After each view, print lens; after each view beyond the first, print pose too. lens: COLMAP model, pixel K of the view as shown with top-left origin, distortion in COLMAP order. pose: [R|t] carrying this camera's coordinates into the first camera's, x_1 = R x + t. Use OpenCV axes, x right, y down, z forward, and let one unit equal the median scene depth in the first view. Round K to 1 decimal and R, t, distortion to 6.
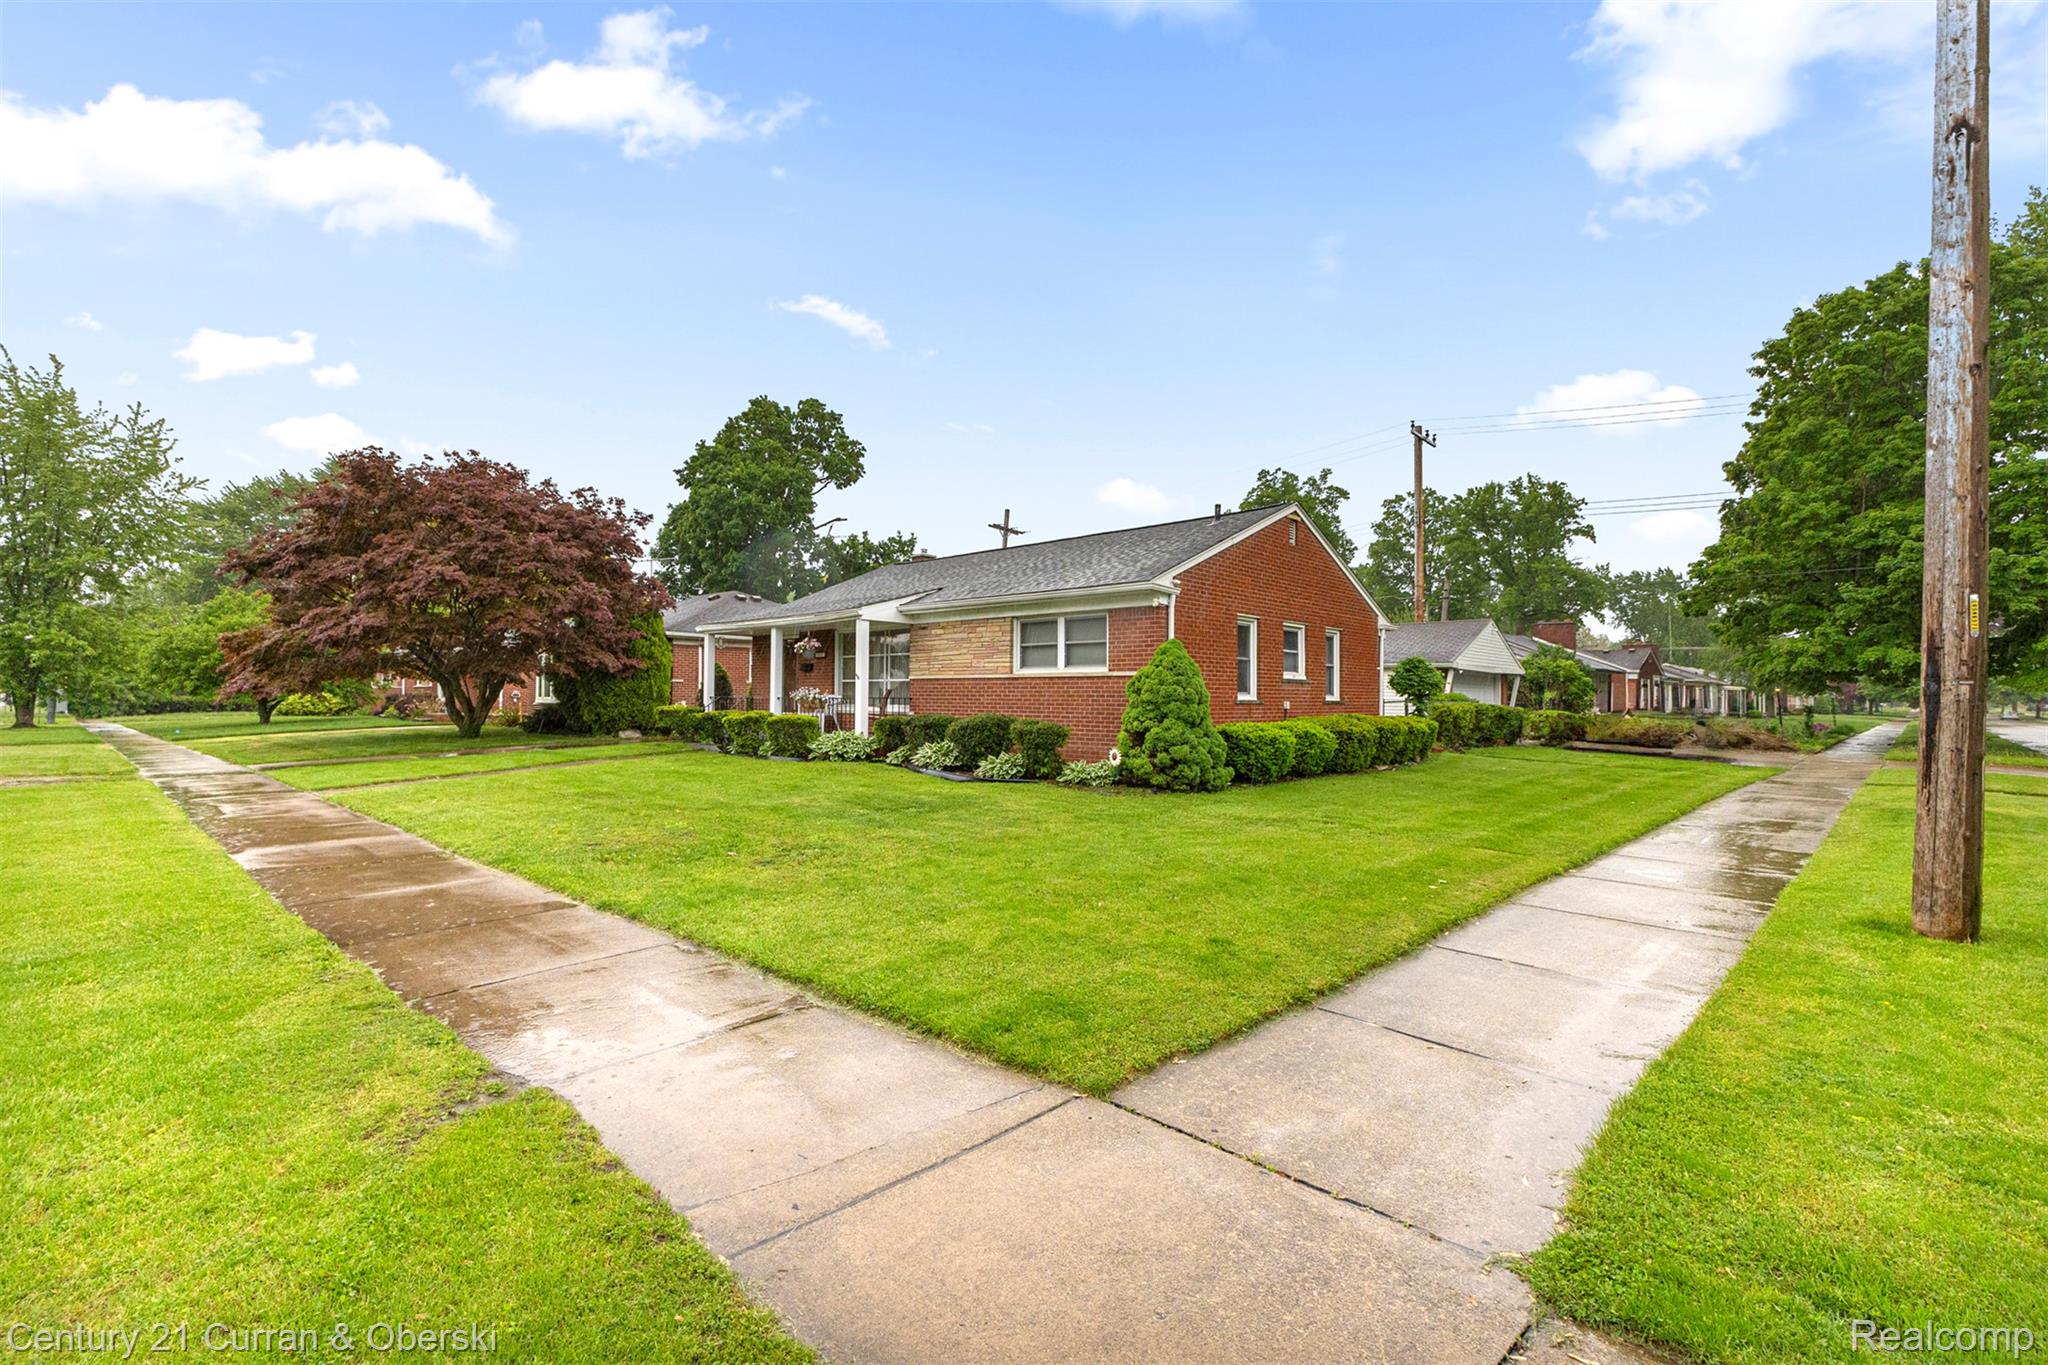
lens RADIAL K [[895.6, 0, 1017.2], [0, 895.6, 654.9], [0, 0, 1]] dist [-0.035385, 0.000360]
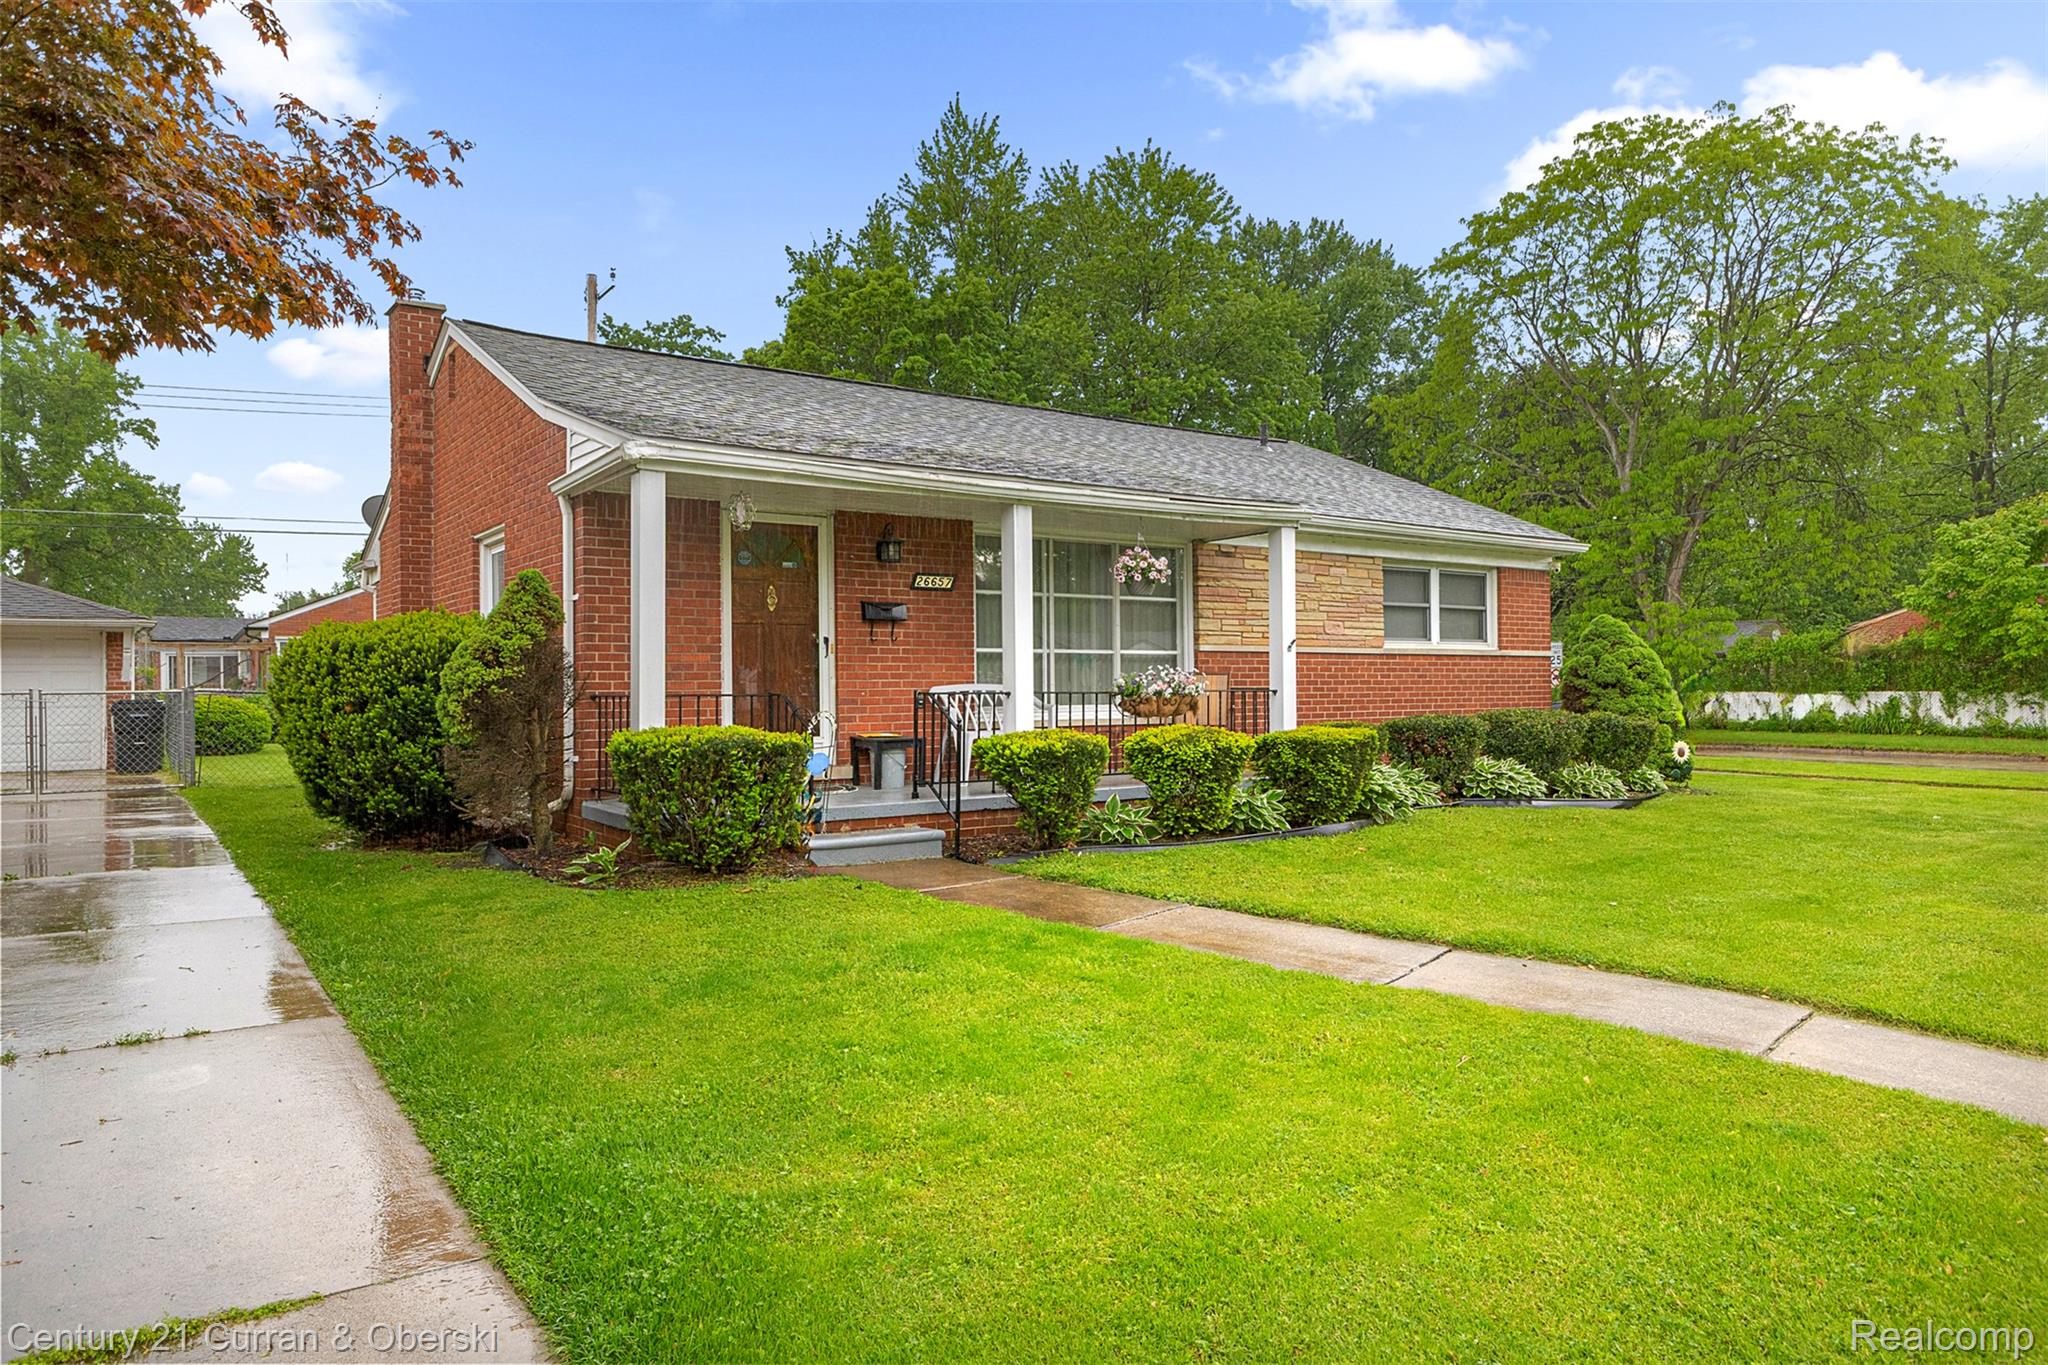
lens RADIAL K [[1310.6, 0, 1024.0], [0, 1310.6, 682.5], [0, 0, 1]] dist [-0.003105, 0.001289]
pose [[0.192184, -0.004988, 0.981346, -1.200347], [-0.039511, 0.999137, 0.012816, 0.054072], [-0.980563, -0.041237, 0.191822, 1.329211]]
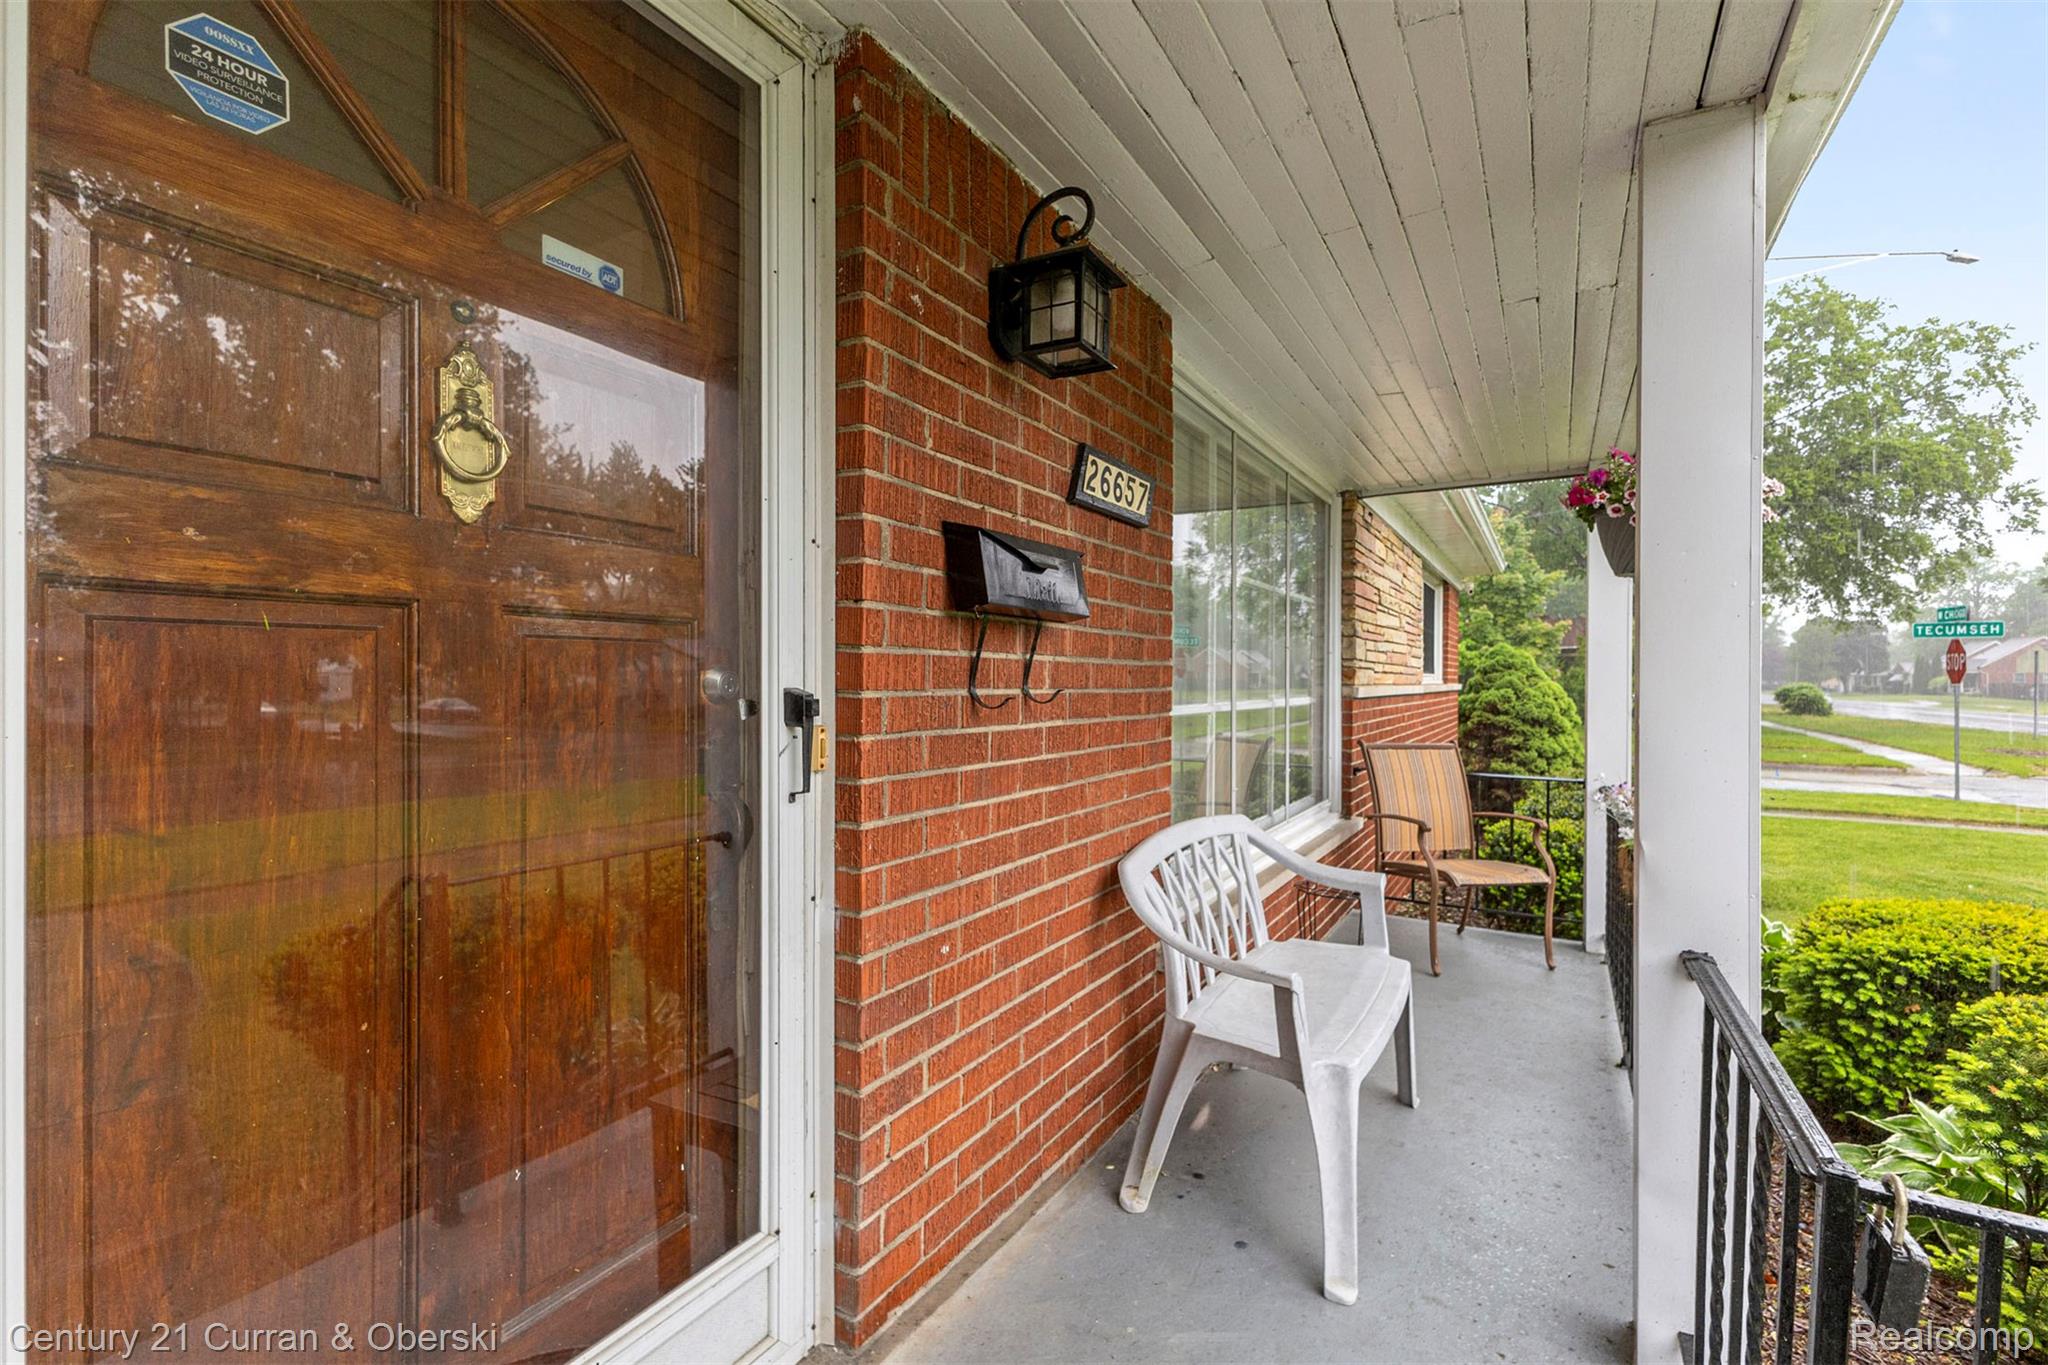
lens RADIAL K [[880.3, 0, 1024.0], [0, 880.3, 682.5], [0, 0, 1]] dist [-0.002063, -0.000623]
pose [[-0.222887, -0.006603, 0.974822, -0.501315], [-0.046174, 0.998926, -0.003791, 0.038715], [-0.973750, -0.045857, -0.222953, 1.616040]]
